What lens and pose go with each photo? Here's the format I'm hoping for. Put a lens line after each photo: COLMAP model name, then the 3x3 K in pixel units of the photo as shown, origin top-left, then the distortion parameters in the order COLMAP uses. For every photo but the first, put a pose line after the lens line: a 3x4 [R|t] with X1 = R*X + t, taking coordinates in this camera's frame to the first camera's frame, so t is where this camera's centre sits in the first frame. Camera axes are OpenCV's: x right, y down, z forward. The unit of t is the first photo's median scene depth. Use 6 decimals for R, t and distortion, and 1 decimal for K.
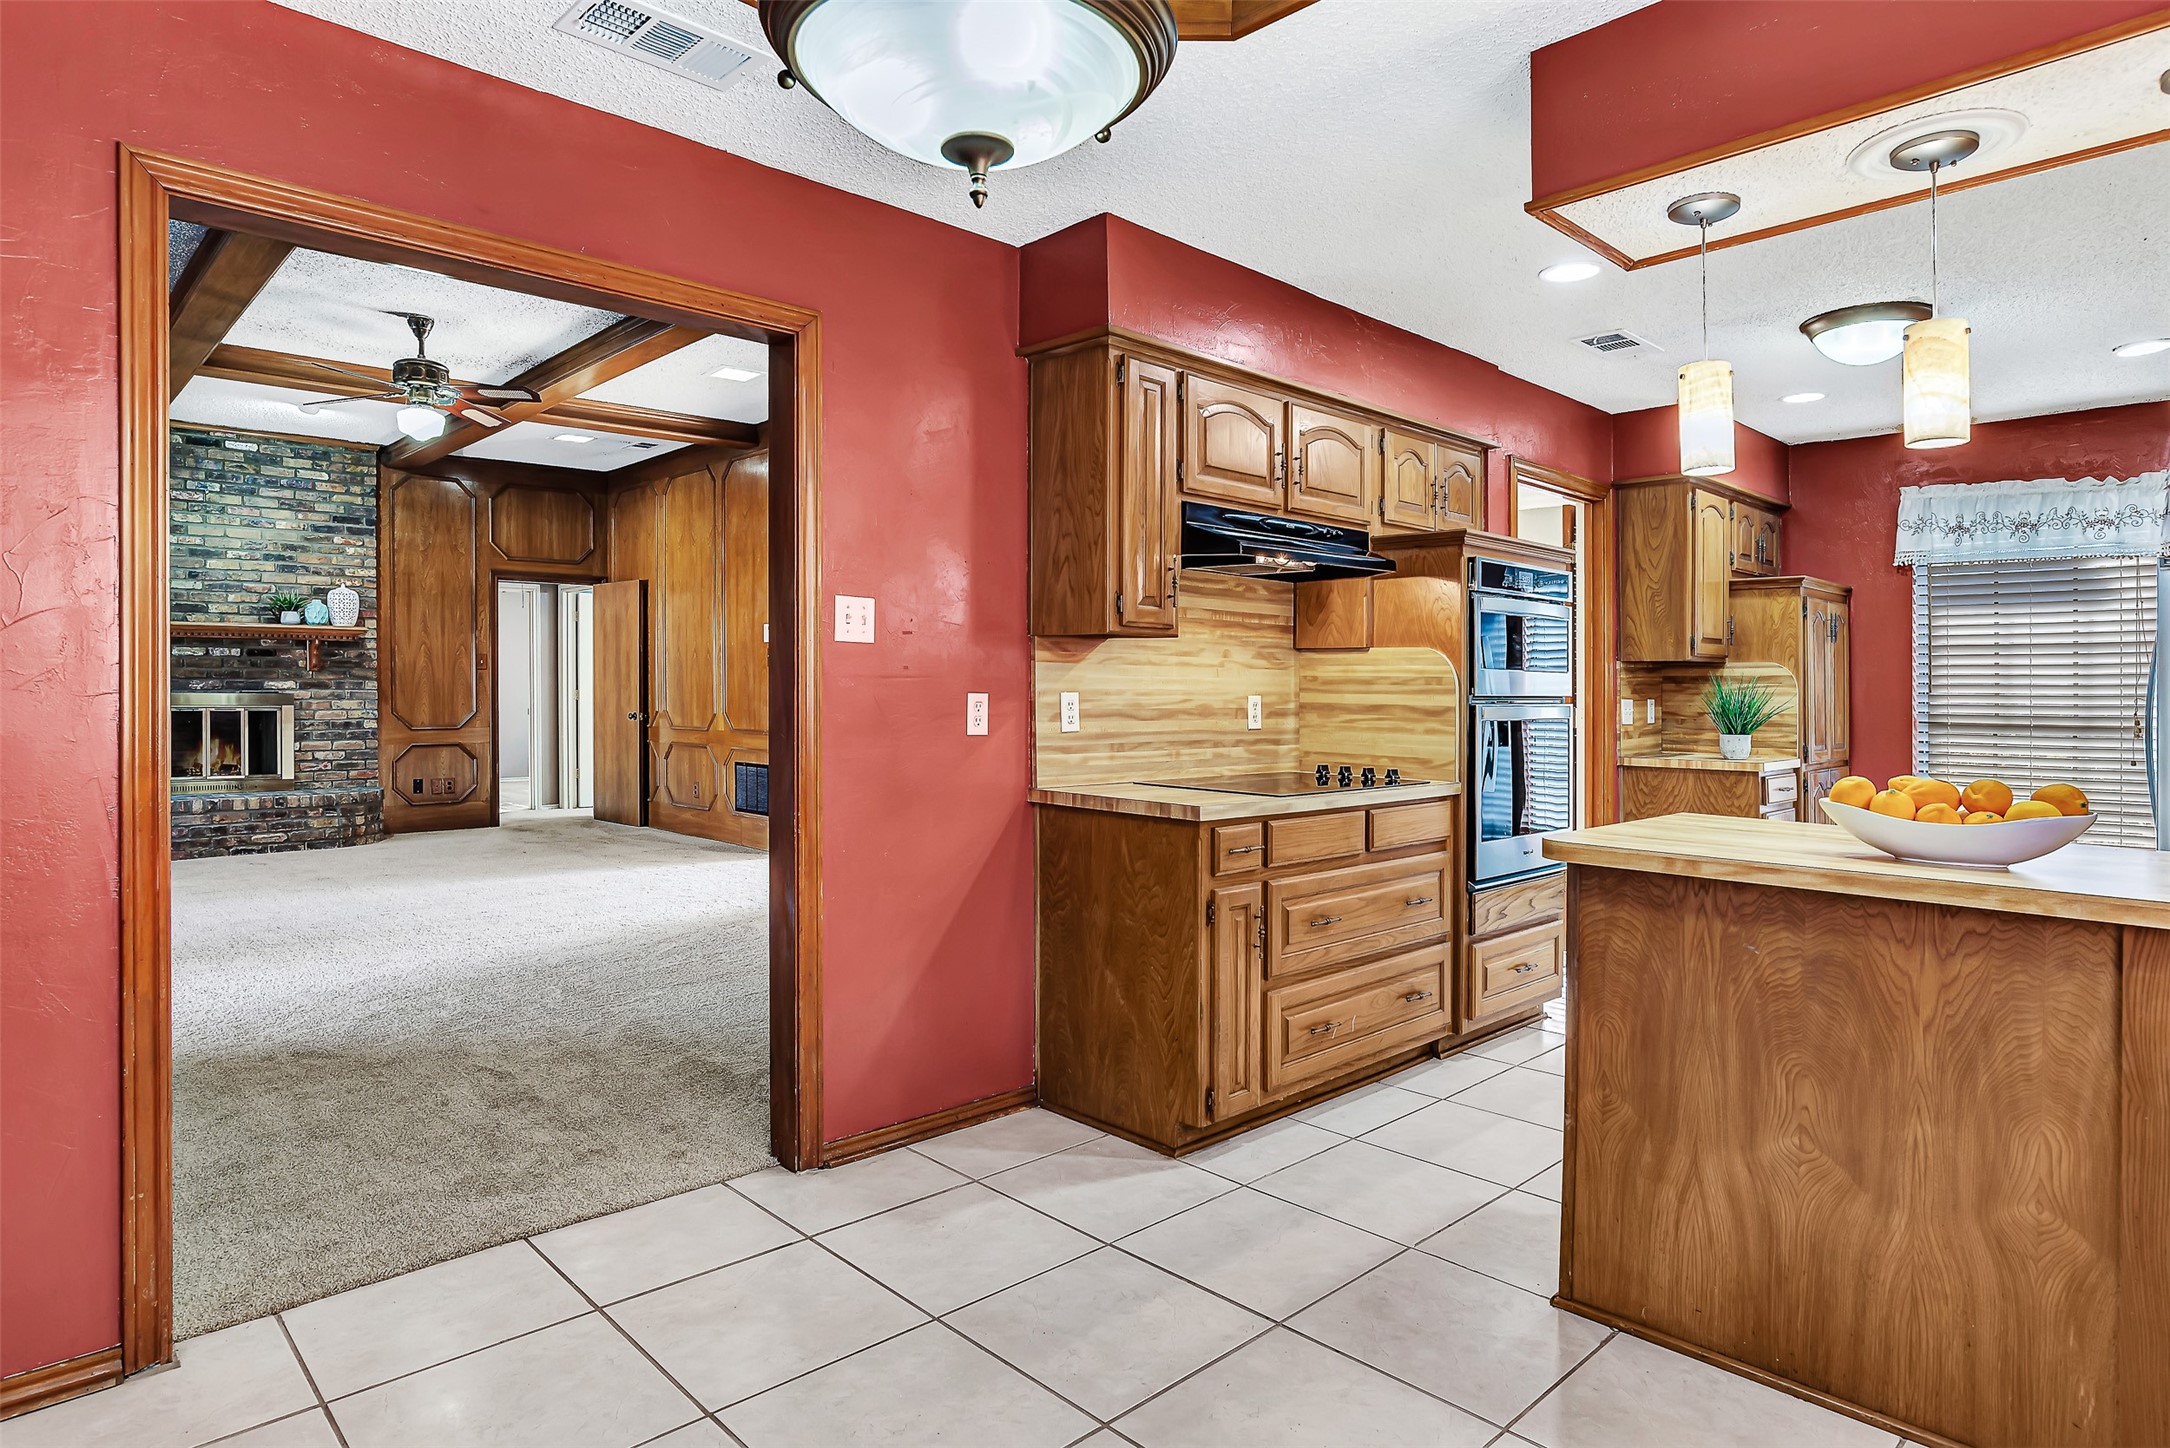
lens RADIAL K [[1218.4, 0, 1064.3], [0, 1218.4, 658.7], [0, 0, 1]] dist [-0.039615, 0.013981]
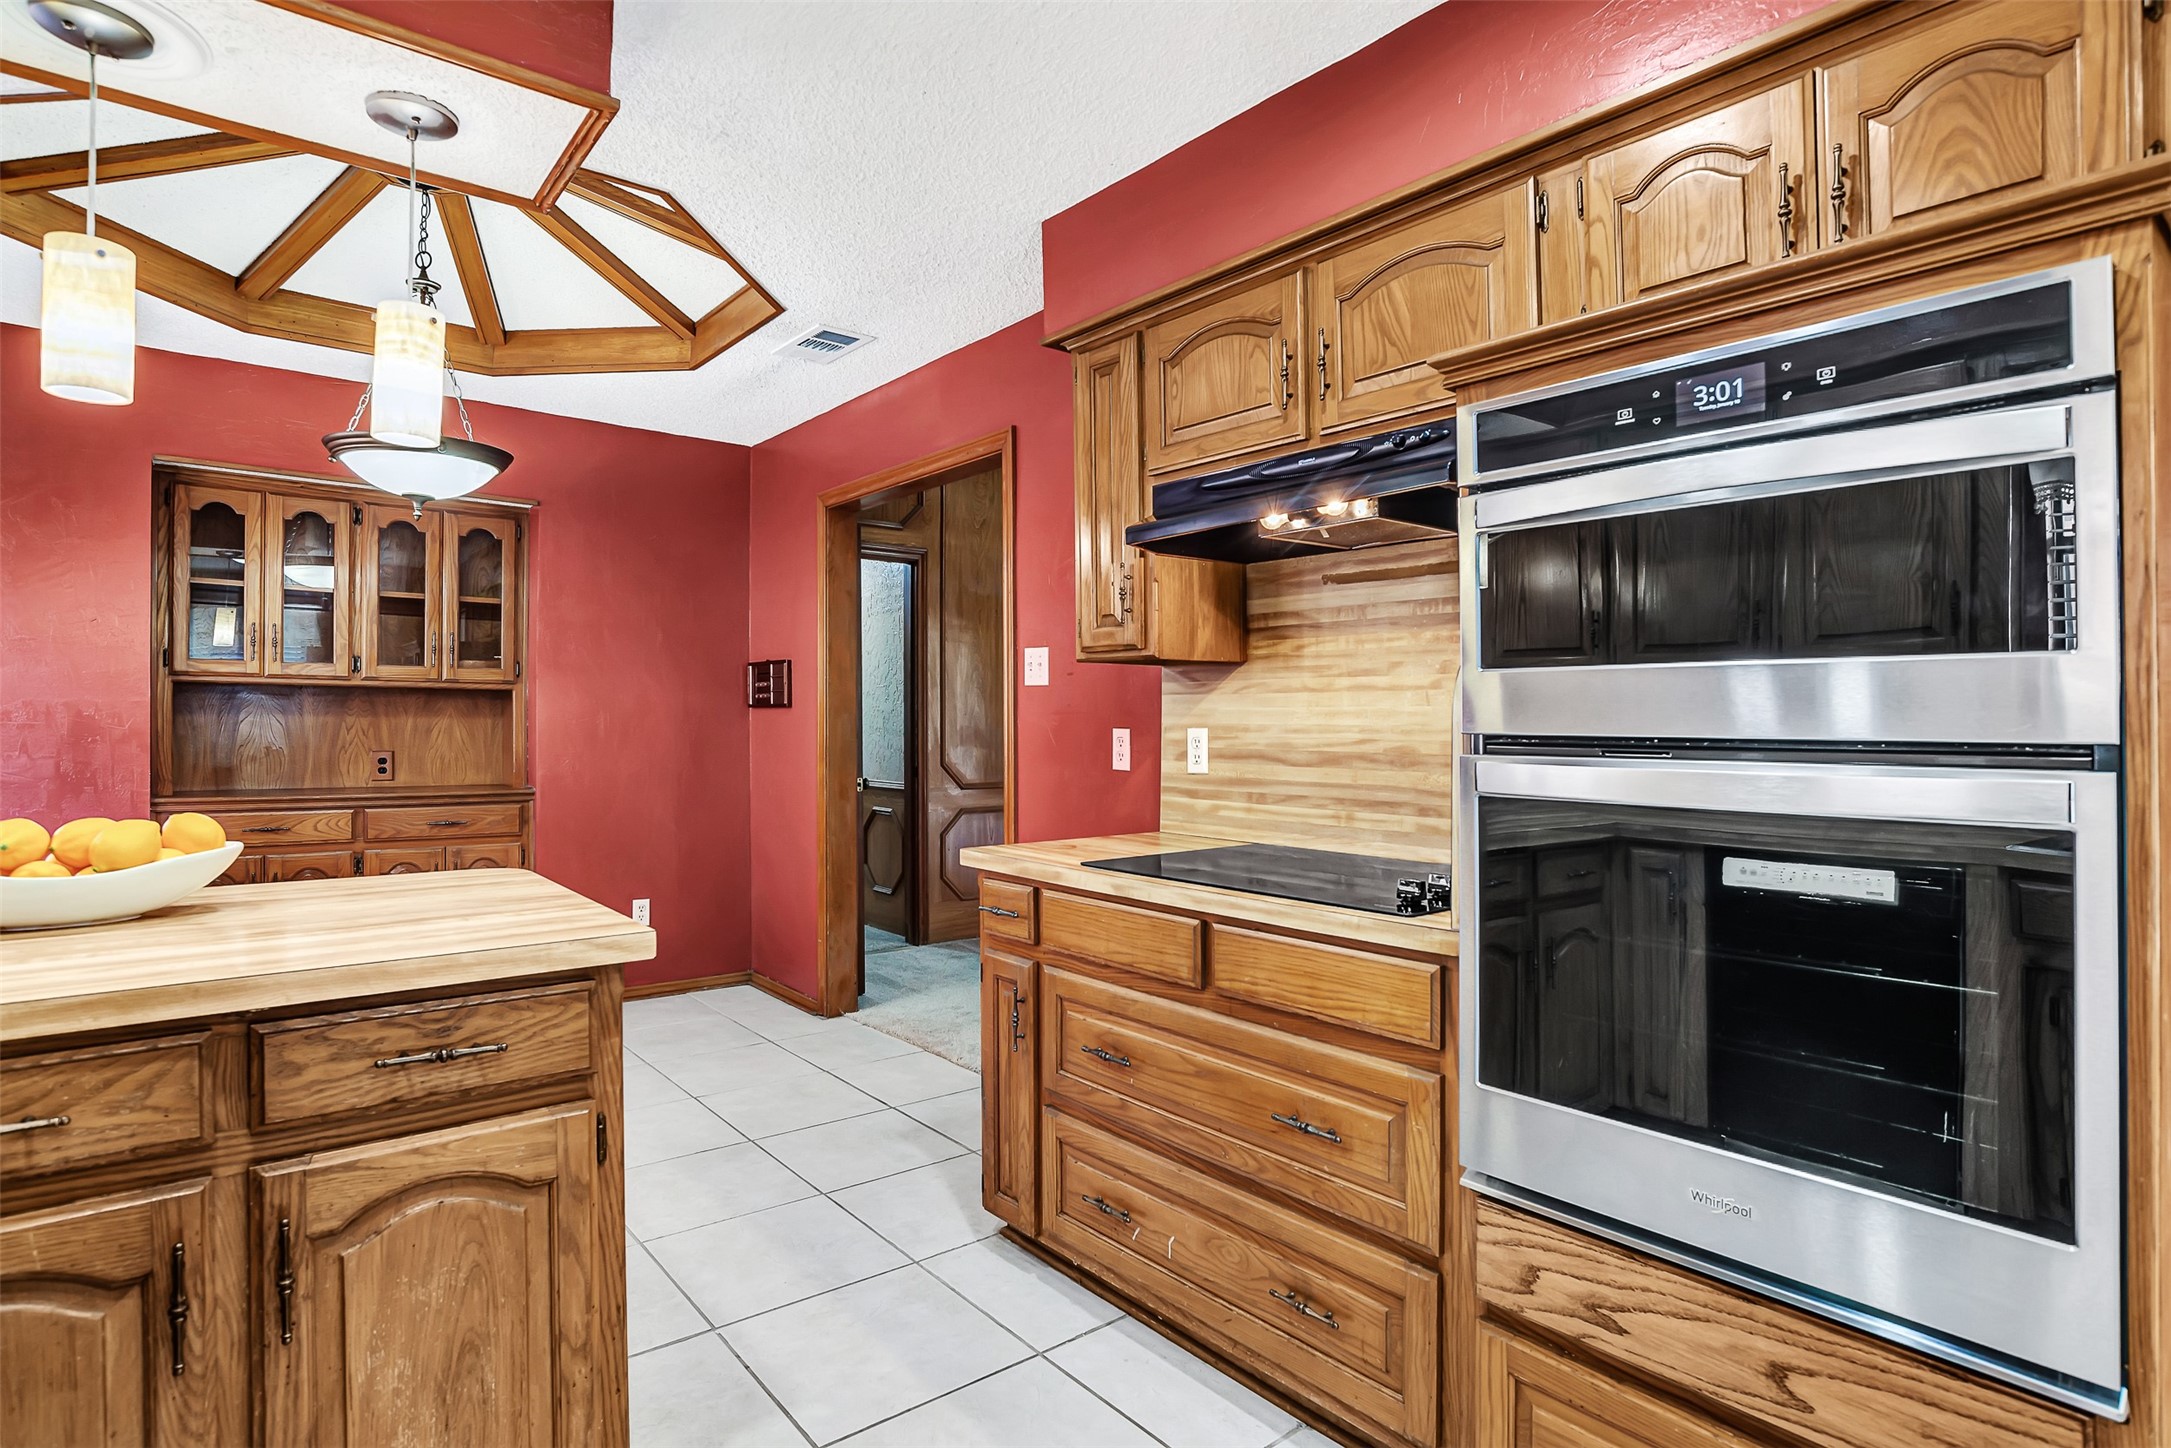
lens RADIAL K [[1142.4, 0, 1110.6], [0, 1142.4, 704.6], [0, 0, 1]] dist [-0.041254, 0.014457]
pose [[-0.060456, -0.023871, -0.997885, 0.685257], [0.017726, 0.999531, -0.024984, 0.025198], [0.998013, -0.019199, -0.060005, 0.823655]]
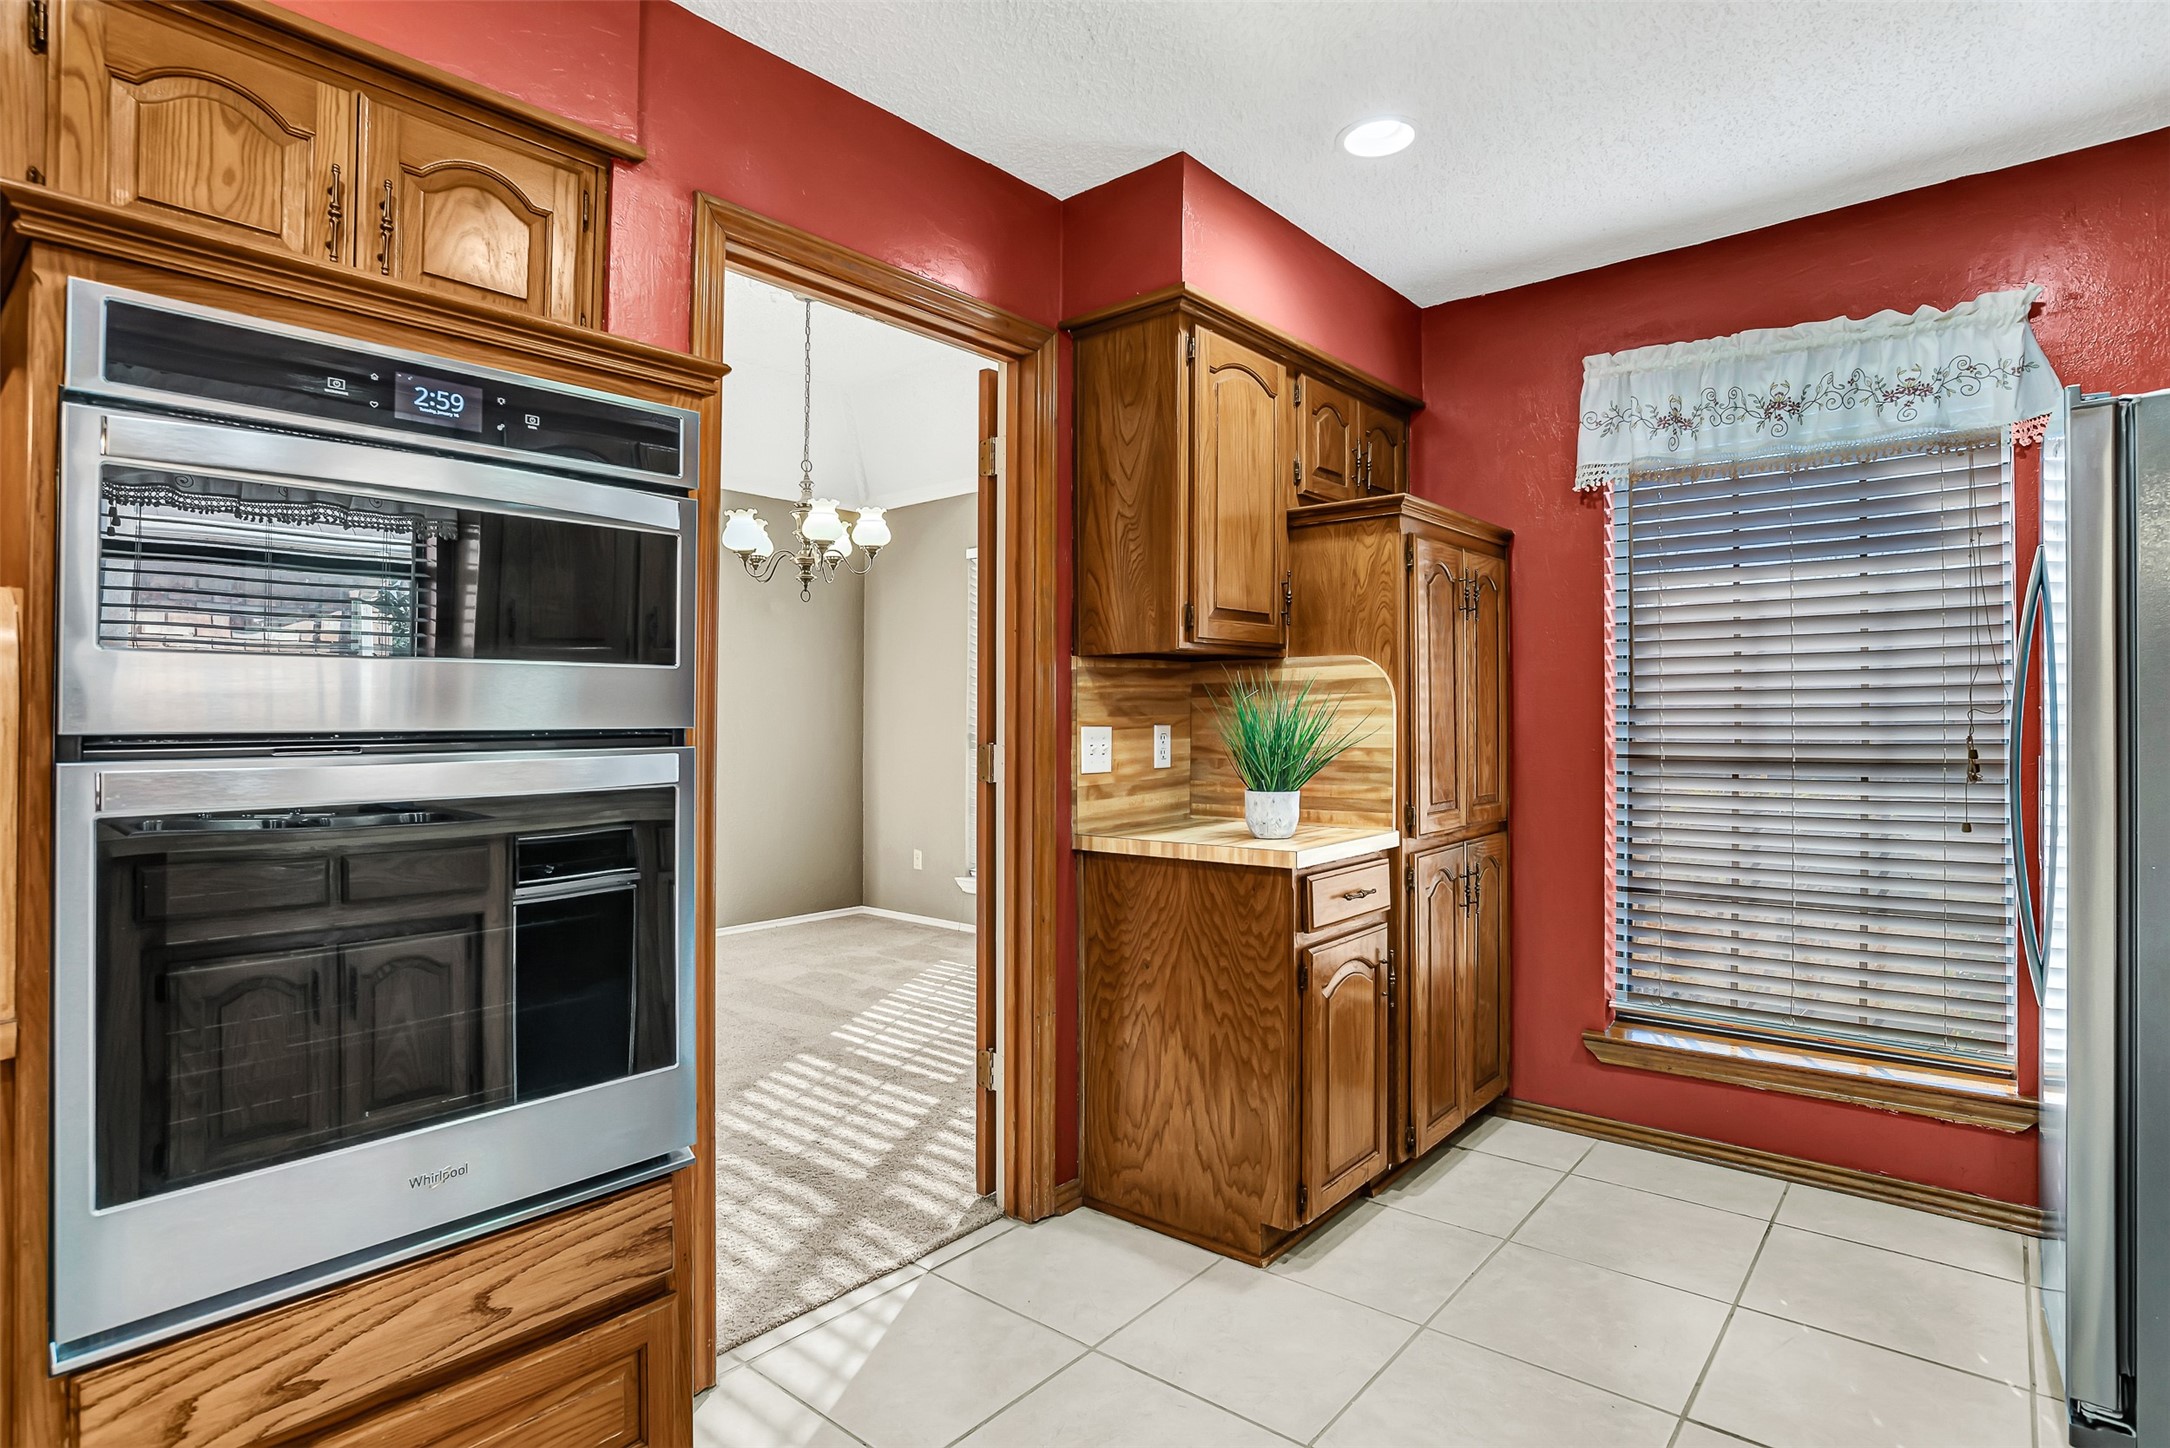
lens RADIAL K [[1141.8, 0, 1068.7], [0, 1141.8, 702.1], [0, 0, 1]] dist [-0.041254, 0.014457]
pose [[0.993895, -0.015897, 0.109178, 0.504513], [0.014316, 0.999781, 0.015250, 0.018625], [-0.109396, -0.013594, 0.993905, 0.624210]]
